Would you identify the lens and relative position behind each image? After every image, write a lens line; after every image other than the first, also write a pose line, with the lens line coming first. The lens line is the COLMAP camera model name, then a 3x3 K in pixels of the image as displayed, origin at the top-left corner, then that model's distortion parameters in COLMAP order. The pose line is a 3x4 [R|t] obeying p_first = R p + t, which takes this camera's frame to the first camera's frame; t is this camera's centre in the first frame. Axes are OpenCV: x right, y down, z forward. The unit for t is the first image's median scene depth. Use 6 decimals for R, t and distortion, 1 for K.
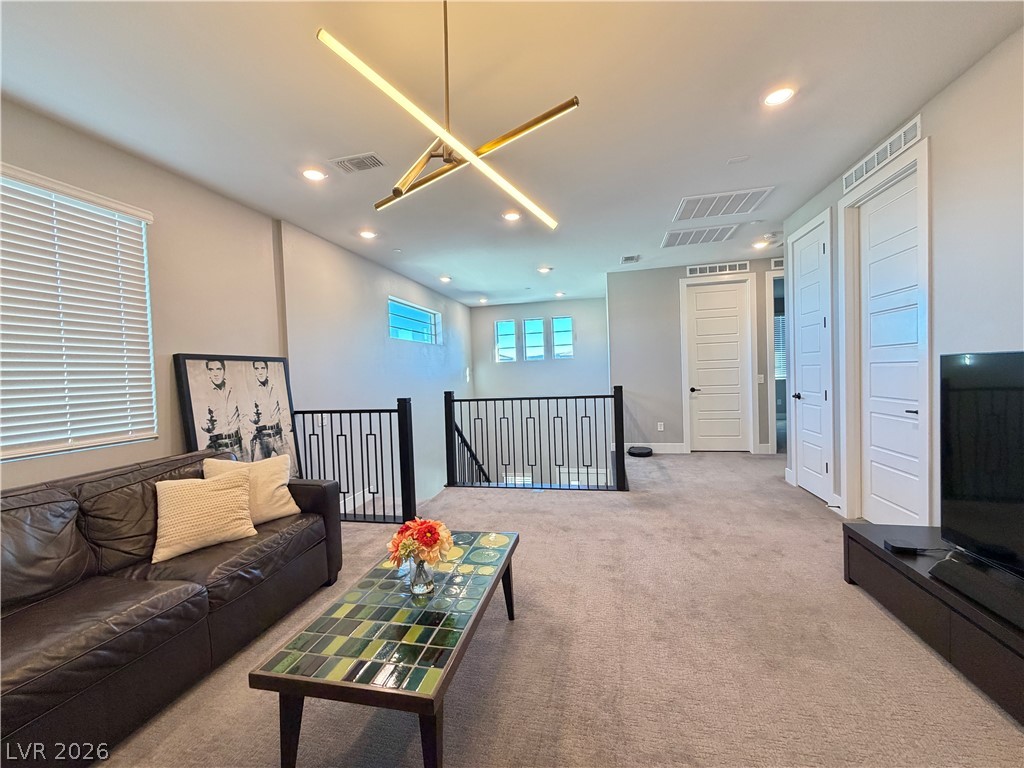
lens RADIAL K [[409.4, 0, 506.3], [0, 409.4, 383.7], [0, 0, 1]] dist [0.001078, 0.000169]
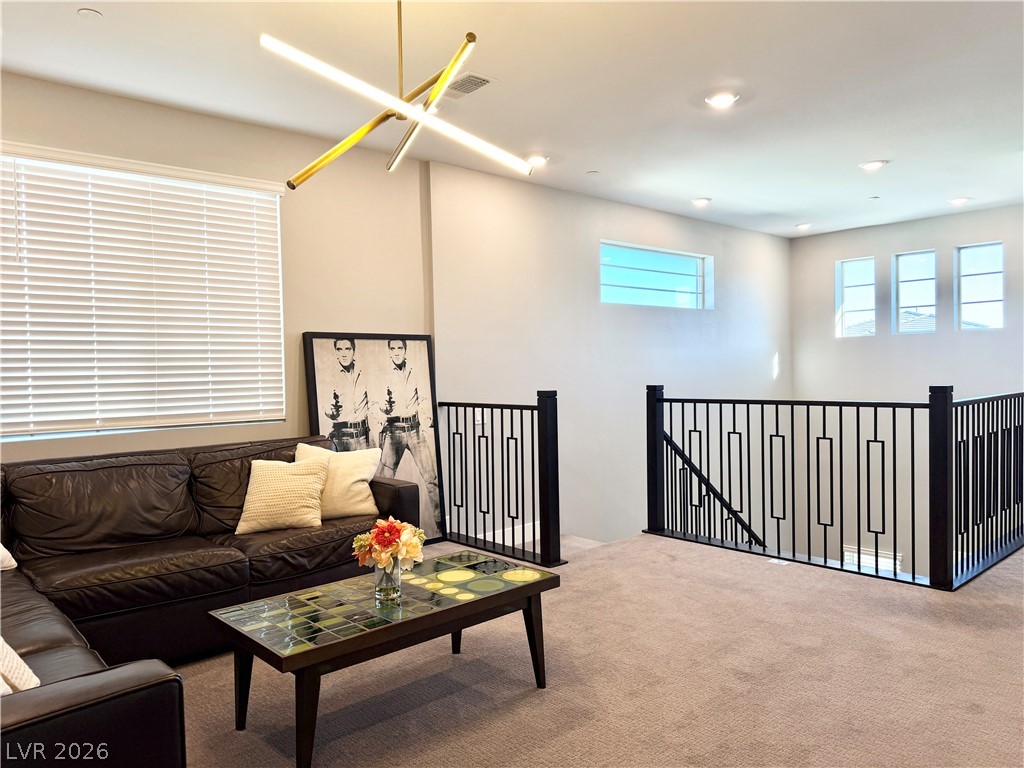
lens RADIAL K [[712.1, 0, 509.1], [0, 712.1, 384.3], [0, 0, 1]] dist [0.050858, -0.054618]
pose [[0.825113, 0.034963, -0.563884, 0.303618], [-0.026454, 0.999379, 0.023256, -0.003236], [0.564347, -0.004272, 0.825526, -0.052046]]
